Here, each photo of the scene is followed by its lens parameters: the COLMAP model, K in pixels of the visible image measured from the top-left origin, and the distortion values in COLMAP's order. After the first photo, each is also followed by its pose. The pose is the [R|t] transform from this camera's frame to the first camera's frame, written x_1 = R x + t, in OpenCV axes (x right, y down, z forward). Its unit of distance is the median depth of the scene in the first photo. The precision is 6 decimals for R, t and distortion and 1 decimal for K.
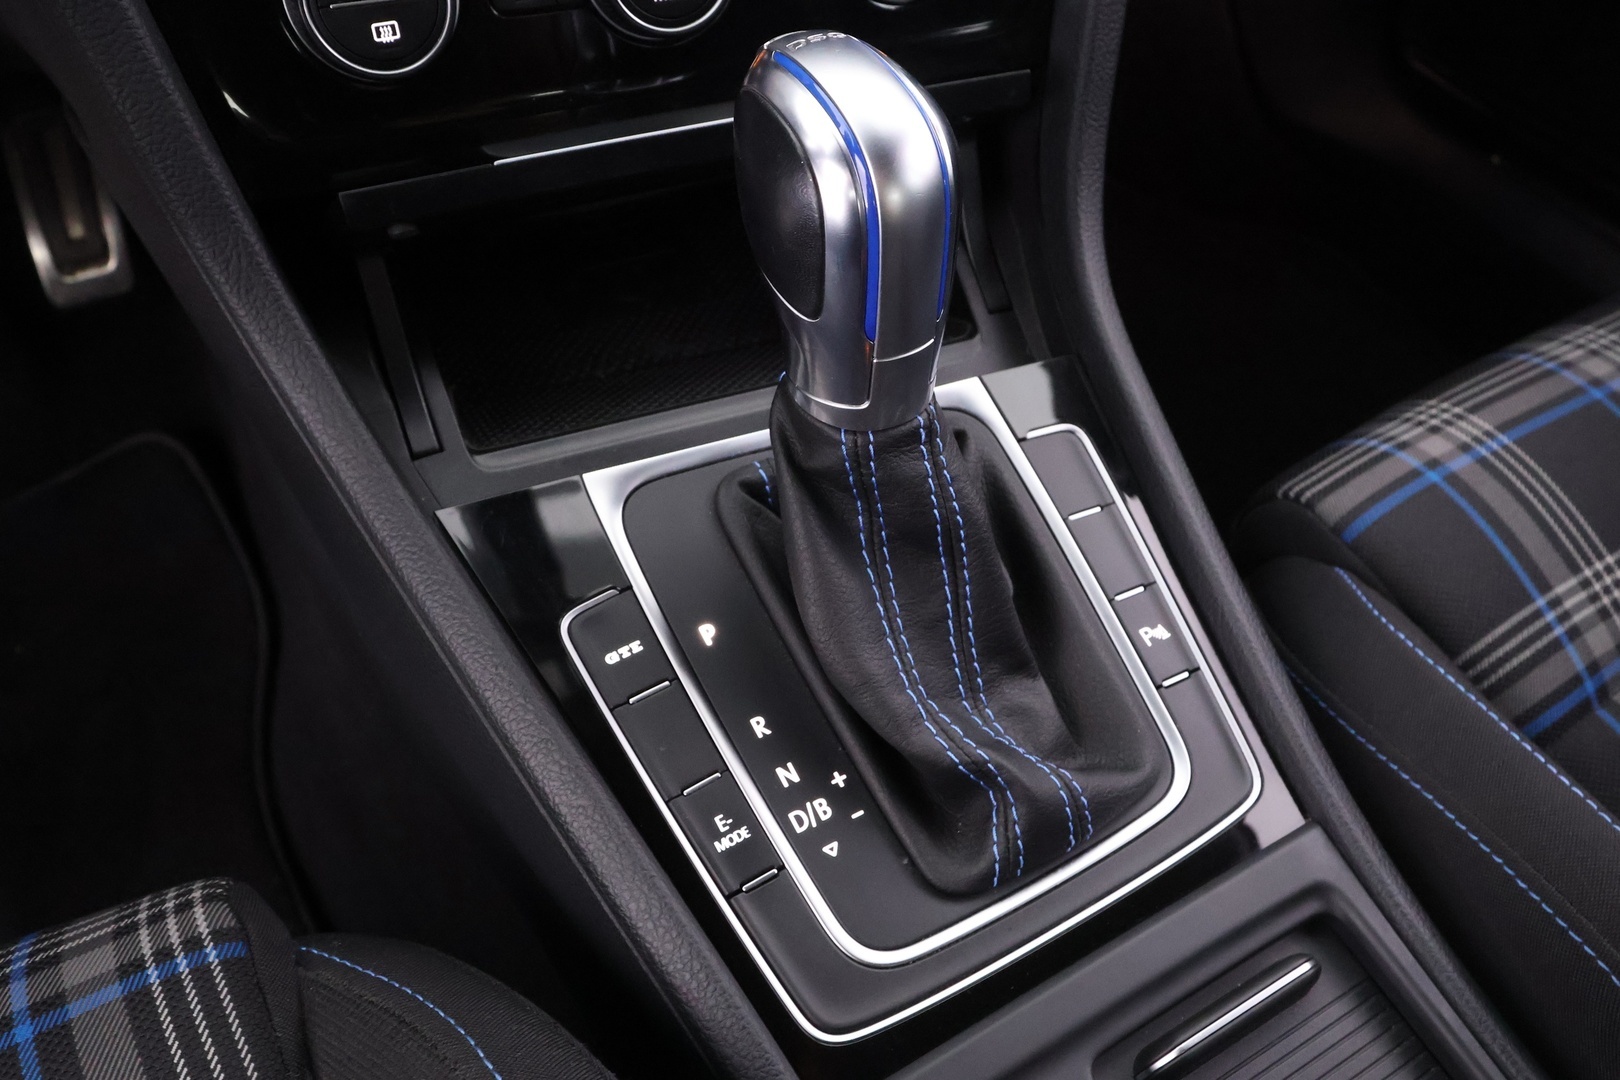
lens RADIAL K [[1288.8, 0, 814.6], [0, 1288.8, 545.0], [0, 0, 1]] dist [-0.006643, 0.010486]
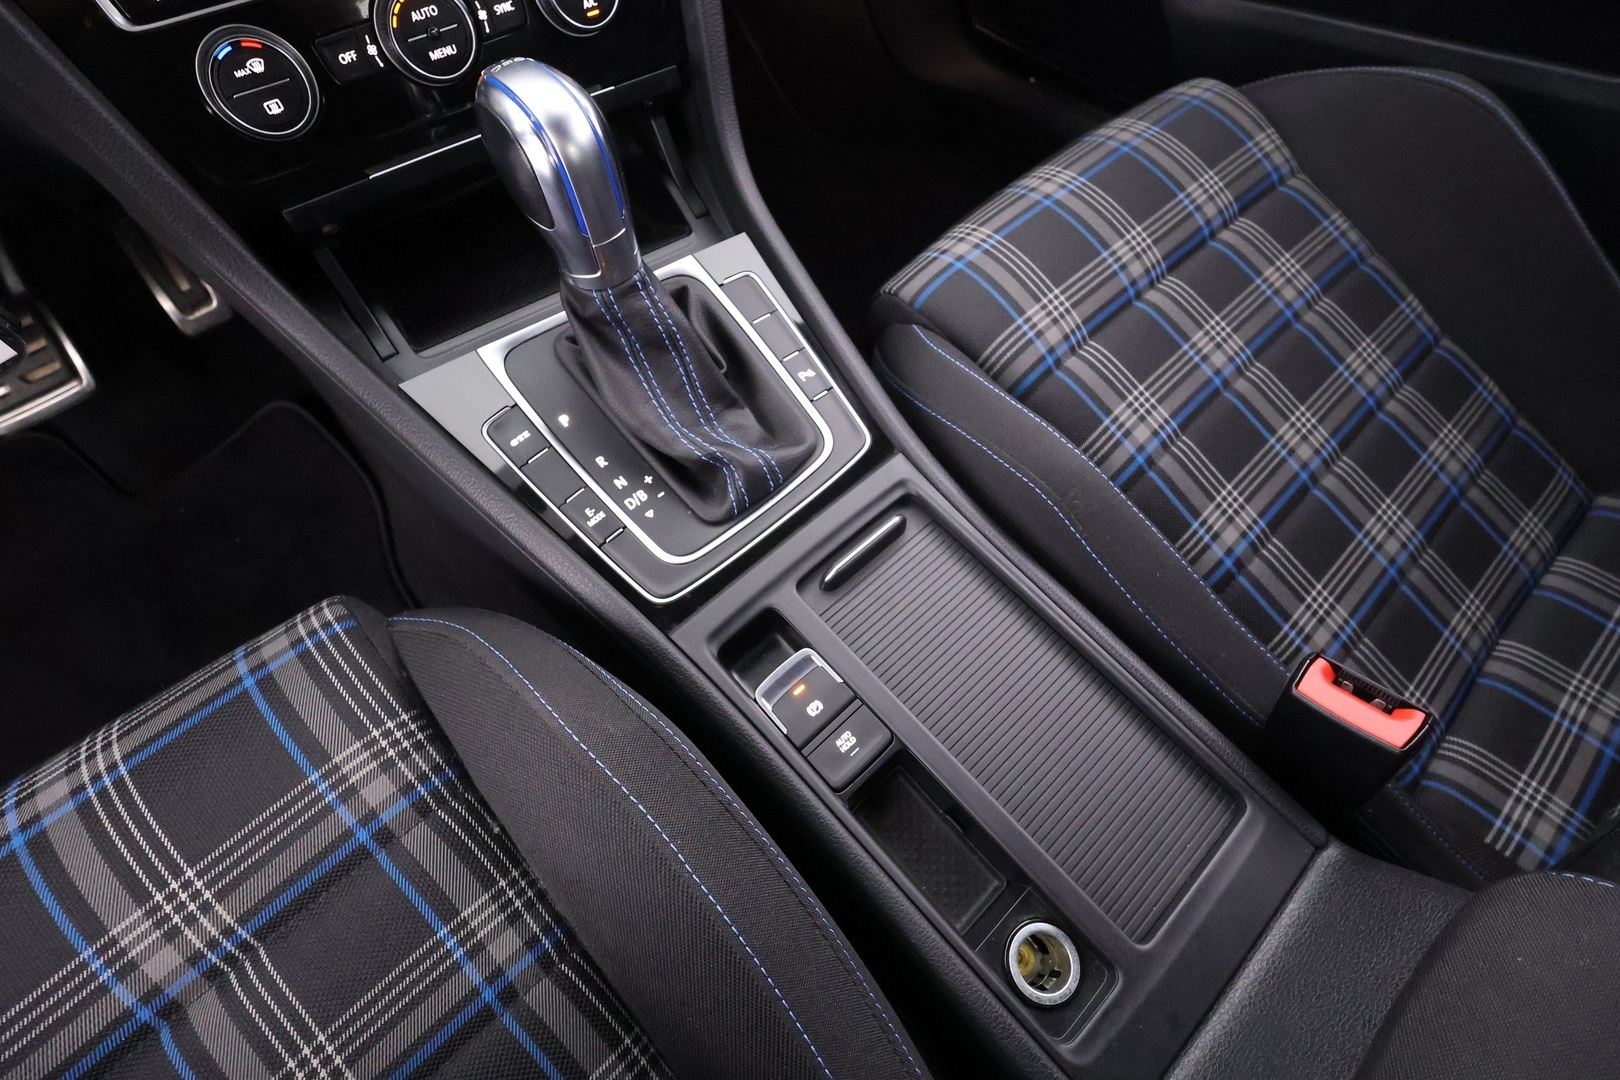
lens RADIAL K [[751.7, 0, 811.9], [0, 751.7, 546.3], [0, 0, 1]] dist [-0.002518, -0.000459]
pose [[0.974680, -0.217627, 0.051360, 0.172993], [0.204022, 0.959542, 0.194048, 0.106395], [-0.091512, -0.178656, 0.979647, -0.137447]]
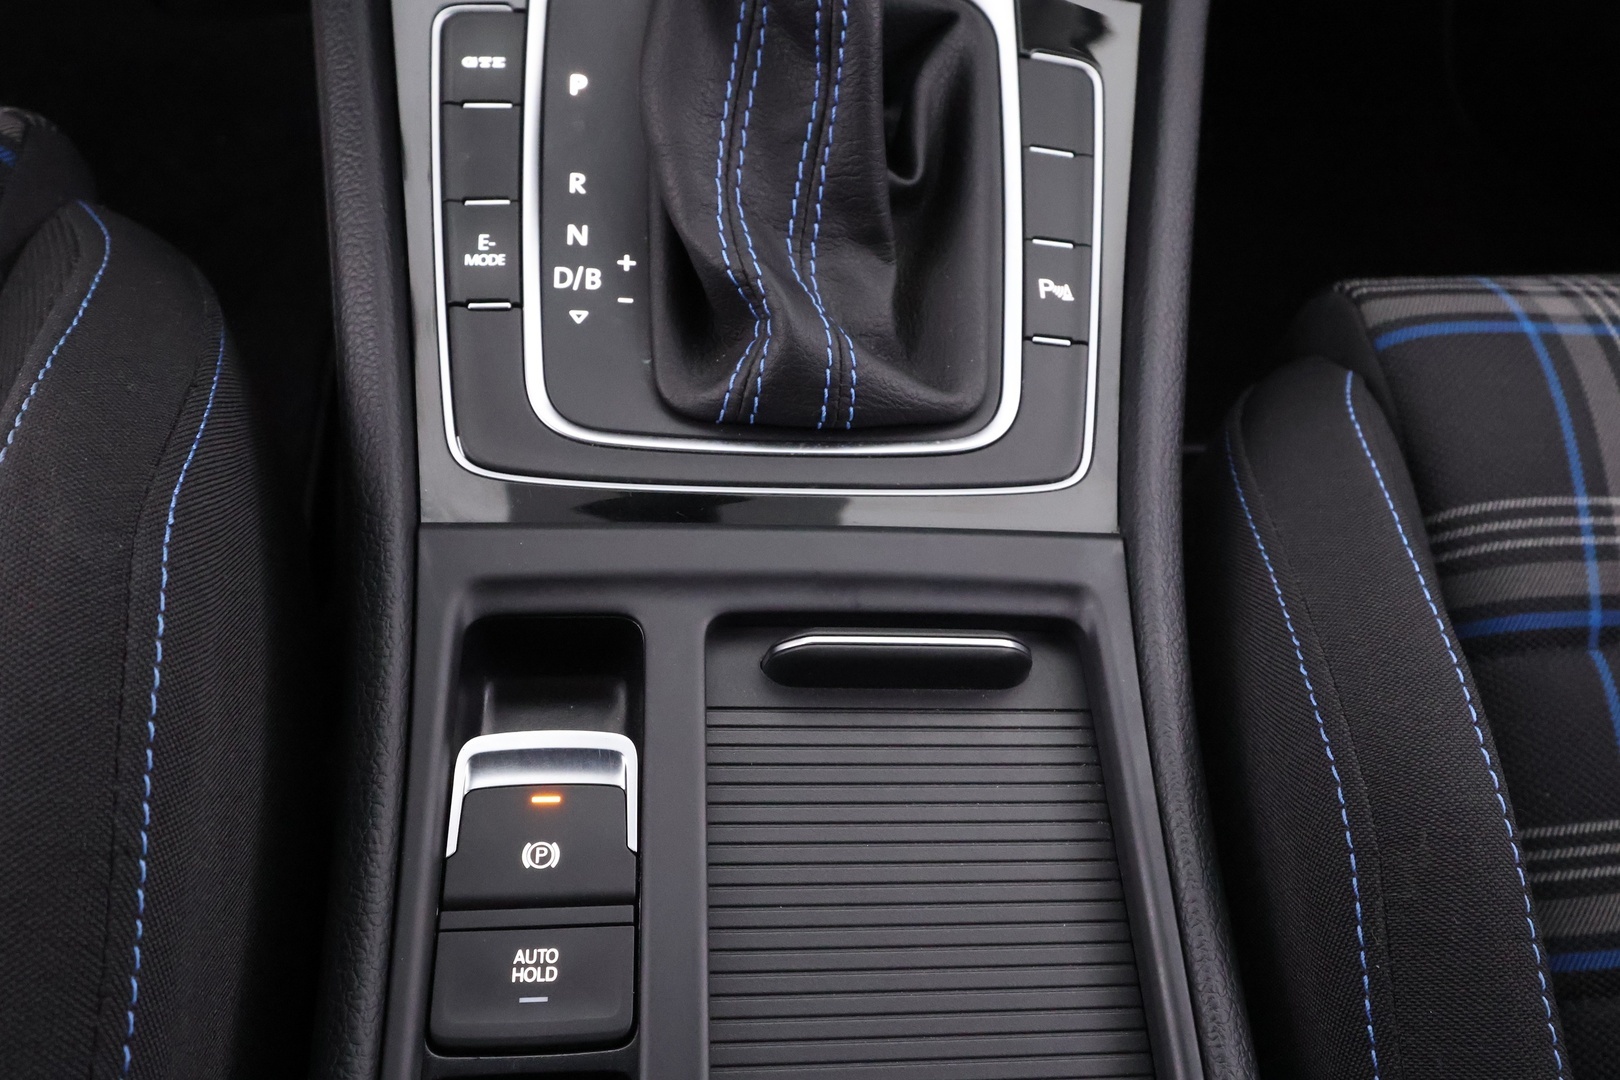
lens RADIAL K [[1288.8, 0, 800.5], [0, 1288.8, 535.9], [0, 0, 1]] dist [-0.006643, 0.010486]
pose [[0.892346, 0.394581, -0.219146, 0.394092], [-0.384799, 0.918840, 0.087538, 0.225879], [0.235901, 0.006213, 0.971757, 0.138690]]
